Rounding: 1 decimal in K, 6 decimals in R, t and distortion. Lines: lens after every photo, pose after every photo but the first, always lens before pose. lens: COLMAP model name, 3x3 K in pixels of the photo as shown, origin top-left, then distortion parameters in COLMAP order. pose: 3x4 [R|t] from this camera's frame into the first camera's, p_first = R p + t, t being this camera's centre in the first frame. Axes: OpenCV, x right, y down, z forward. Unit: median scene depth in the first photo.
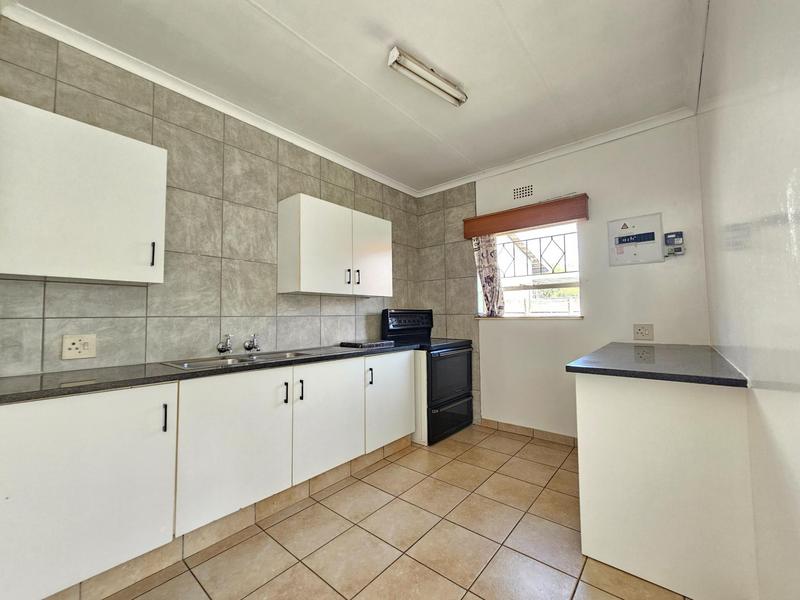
lens RADIAL K [[326.3, 0, 406.0], [0, 326.3, 300.5], [0, 0, 1]] dist [-0.000044, -0.000939]
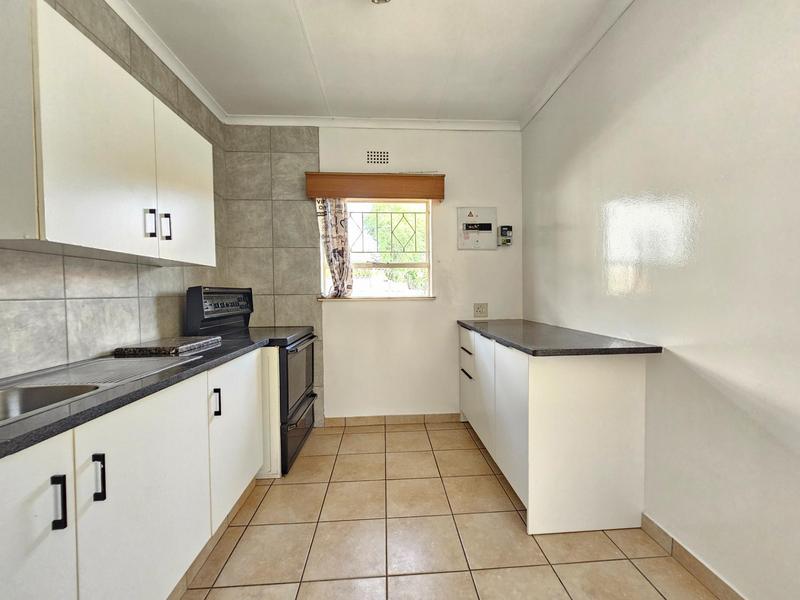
lens RADIAL K [[326.3, 0, 406.0], [0, 326.3, 300.5], [0, 0, 1]] dist [-0.000044, -0.000939]
pose [[0.726796, -0.013417, 0.686723, -0.198207], [-0.028947, 0.998323, 0.050142, 0.010431], [-0.686243, -0.056322, 0.725188, 0.276237]]
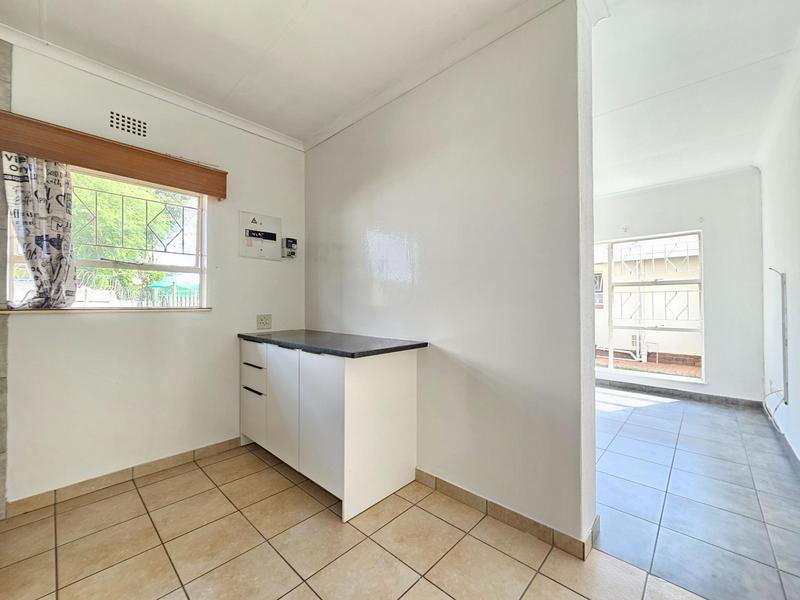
lens RADIAL K [[326.3, 0, 406.0], [0, 326.3, 300.5], [0, 0, 1]] dist [-0.000044, -0.000939]
pose [[0.053934, 0.020836, 0.998327, -0.272474], [-0.044986, 0.998818, -0.018416, 0.018844], [-0.997531, -0.043917, 0.054808, 0.367972]]
